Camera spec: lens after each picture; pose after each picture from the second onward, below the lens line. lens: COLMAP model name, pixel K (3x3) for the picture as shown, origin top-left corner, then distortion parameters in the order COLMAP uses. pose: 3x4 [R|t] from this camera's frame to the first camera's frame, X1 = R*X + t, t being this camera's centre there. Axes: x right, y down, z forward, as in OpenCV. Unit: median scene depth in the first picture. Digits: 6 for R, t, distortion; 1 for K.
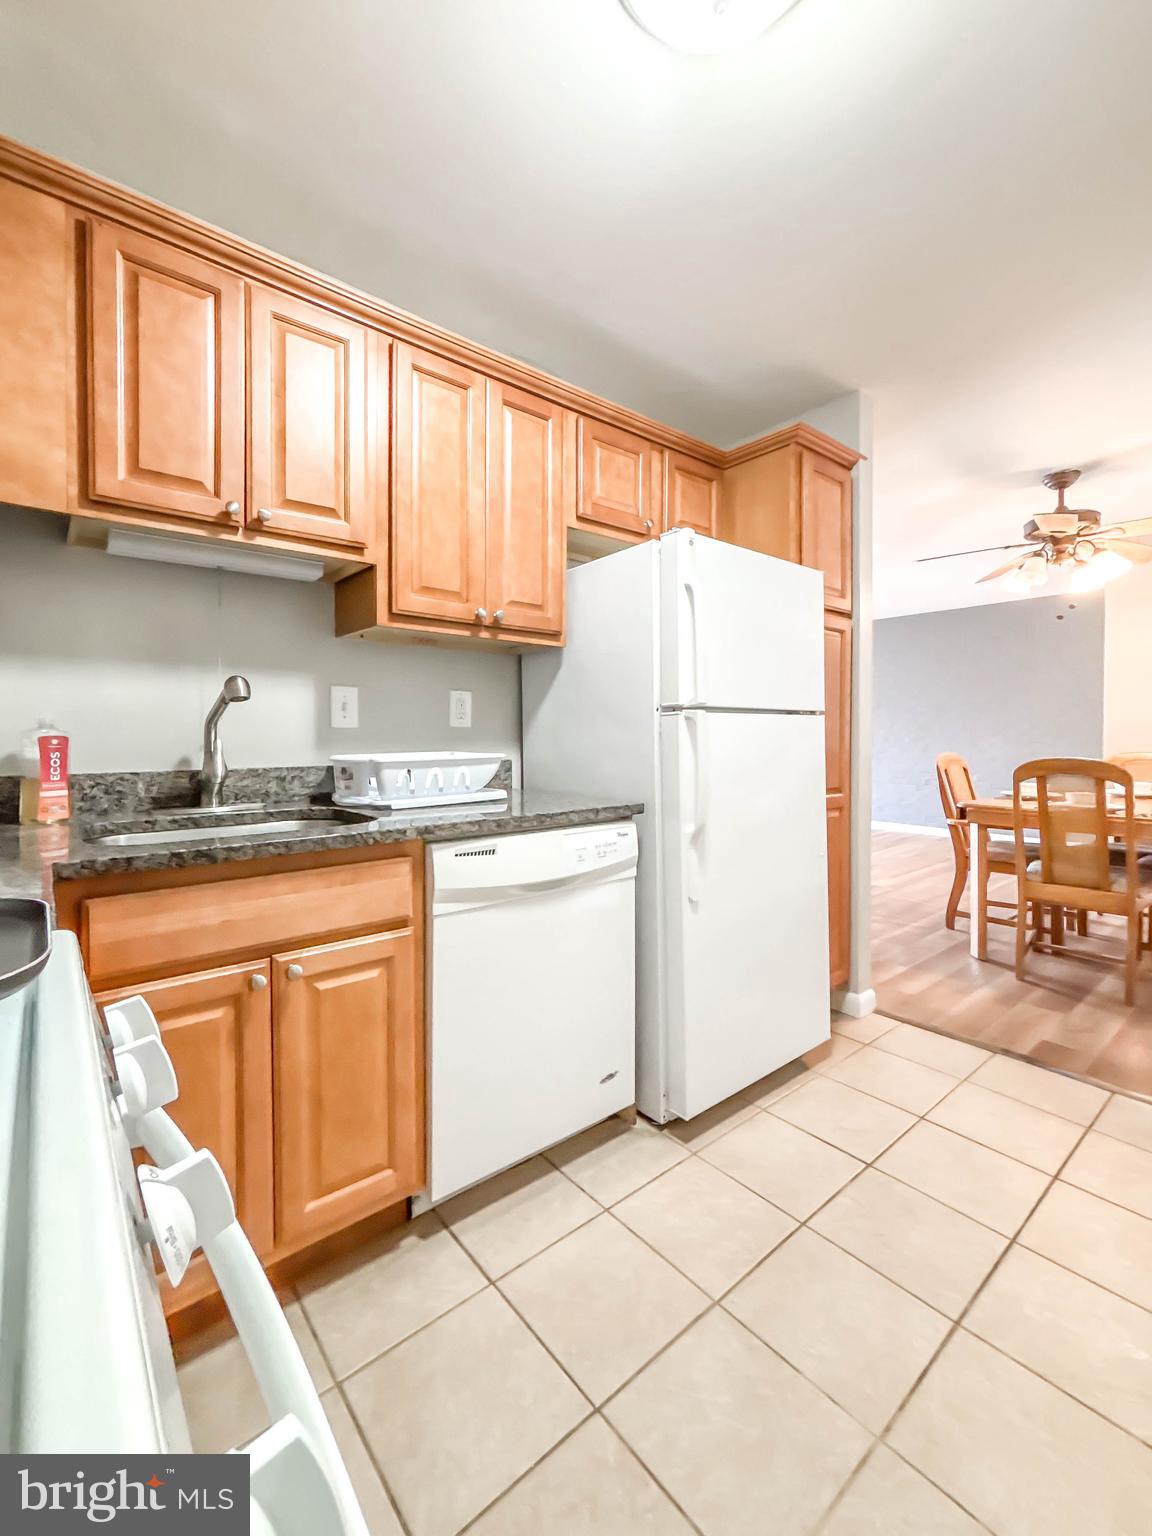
lens RADIAL K [[629.9, 0, 570.6], [0, 629.9, 734.5], [0, 0, 1]] dist [-0.005514, 0.000936]
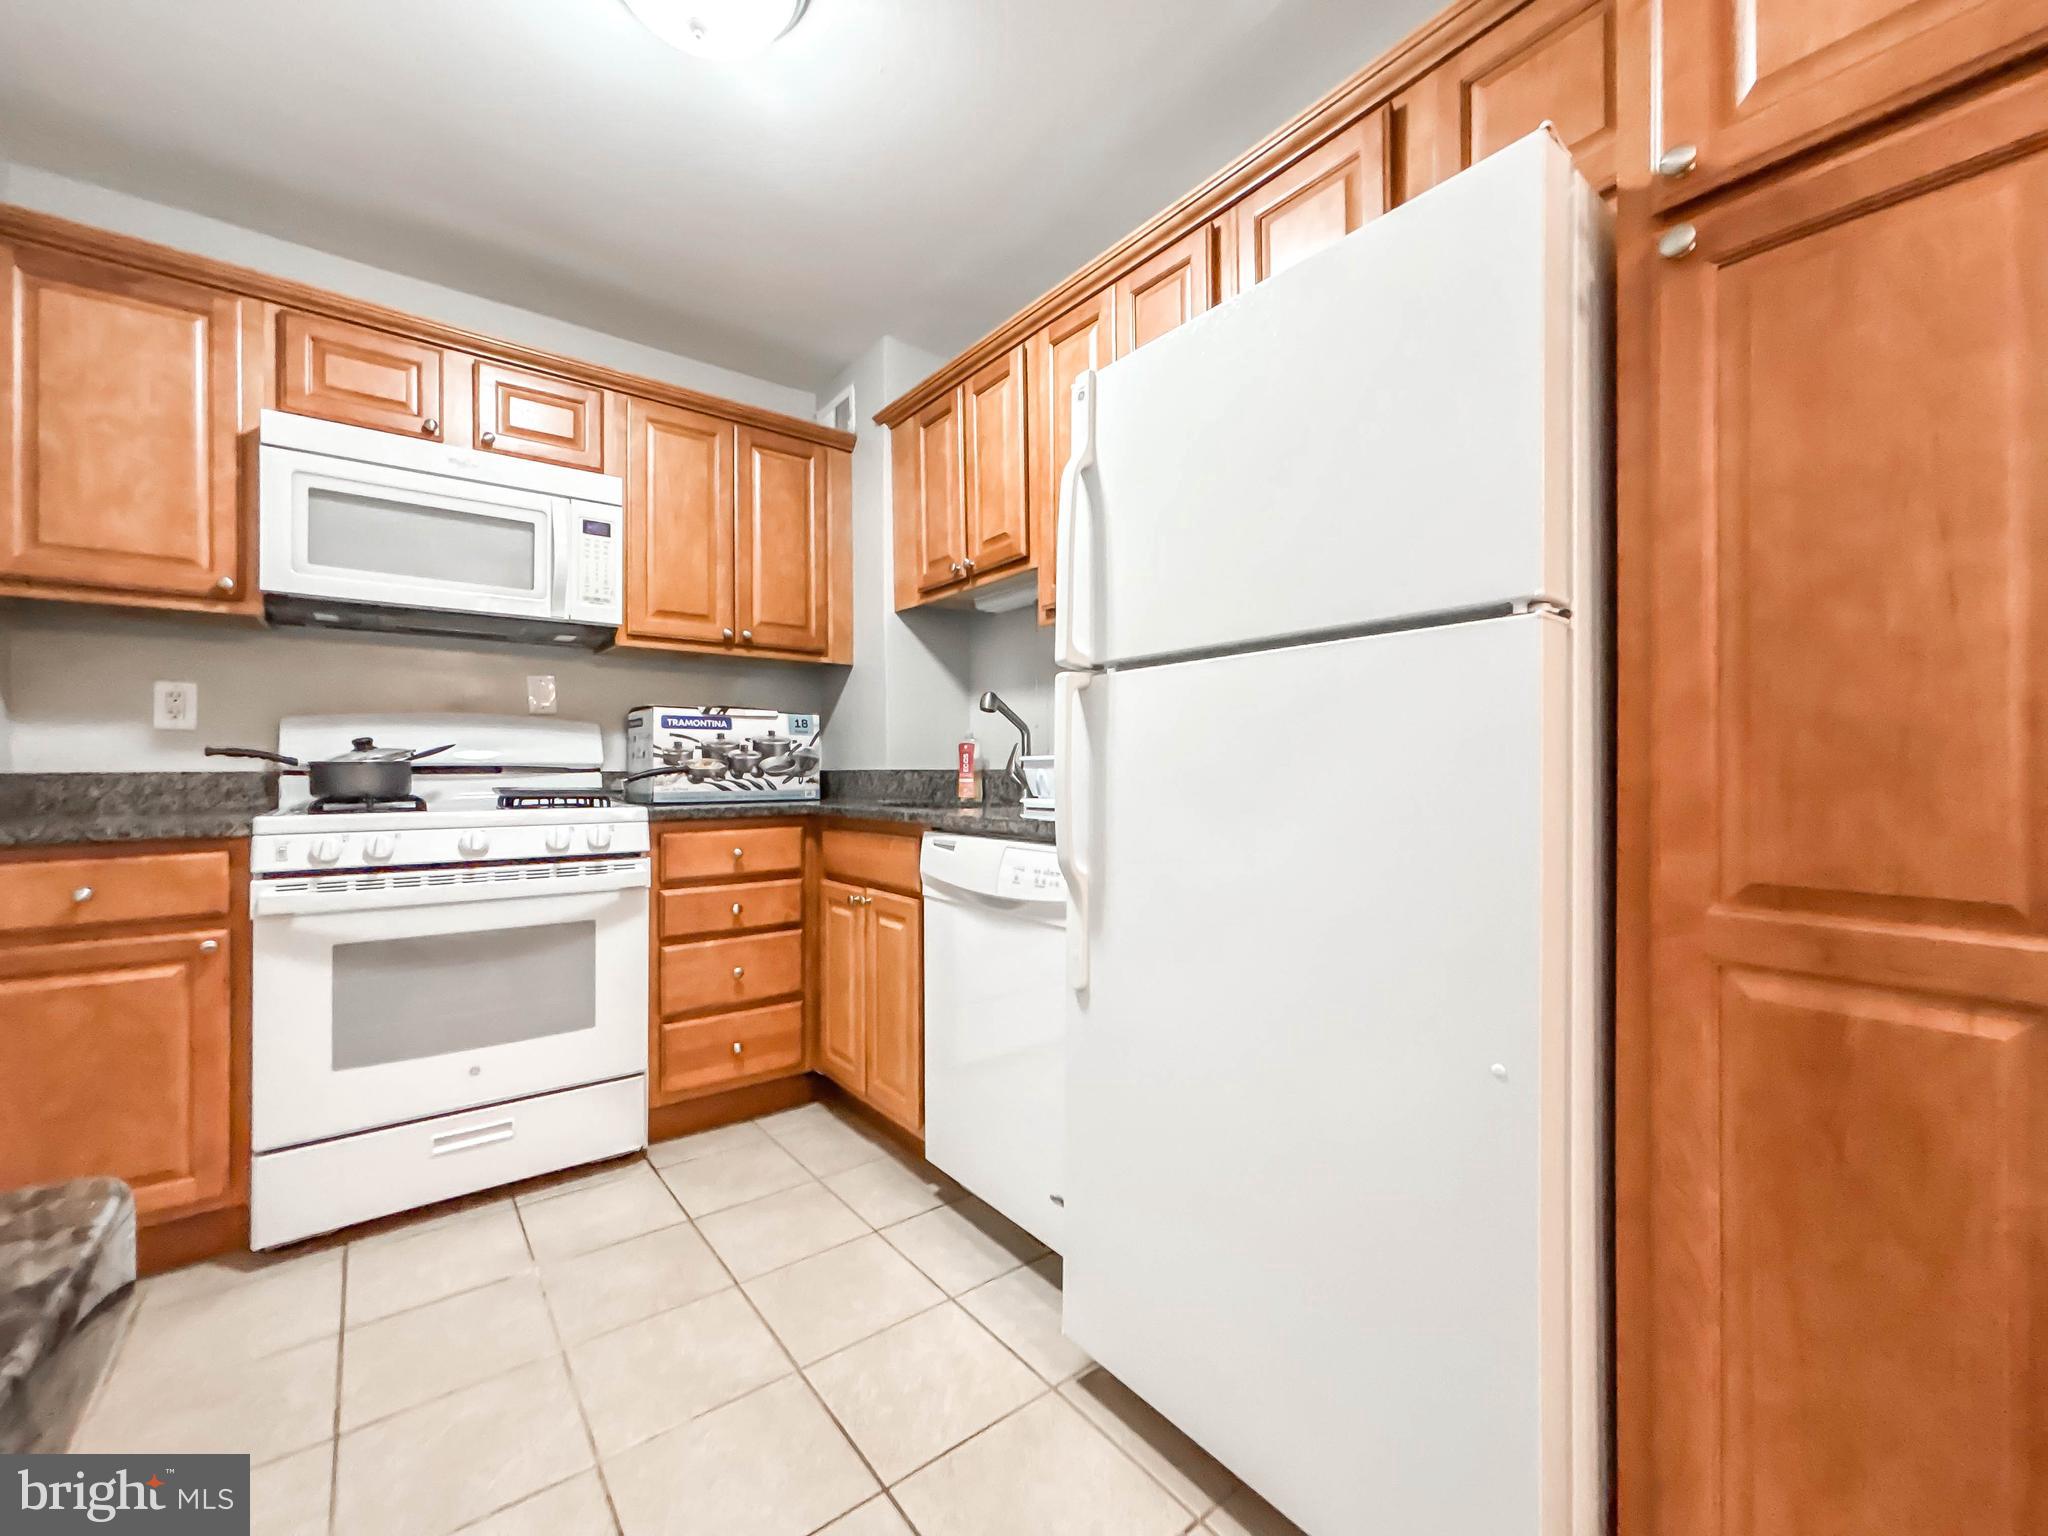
lens RADIAL K [[839.9, 0, 1025.4], [0, 839.9, 766.0], [0, 0, 1]] dist [-0.005514, 0.000936]
pose [[-0.009982, -0.004442, -0.999940, 1.065468], [-0.011646, 0.999923, -0.004326, 0.056294], [0.999882, 0.011602, -0.010033, 1.006905]]
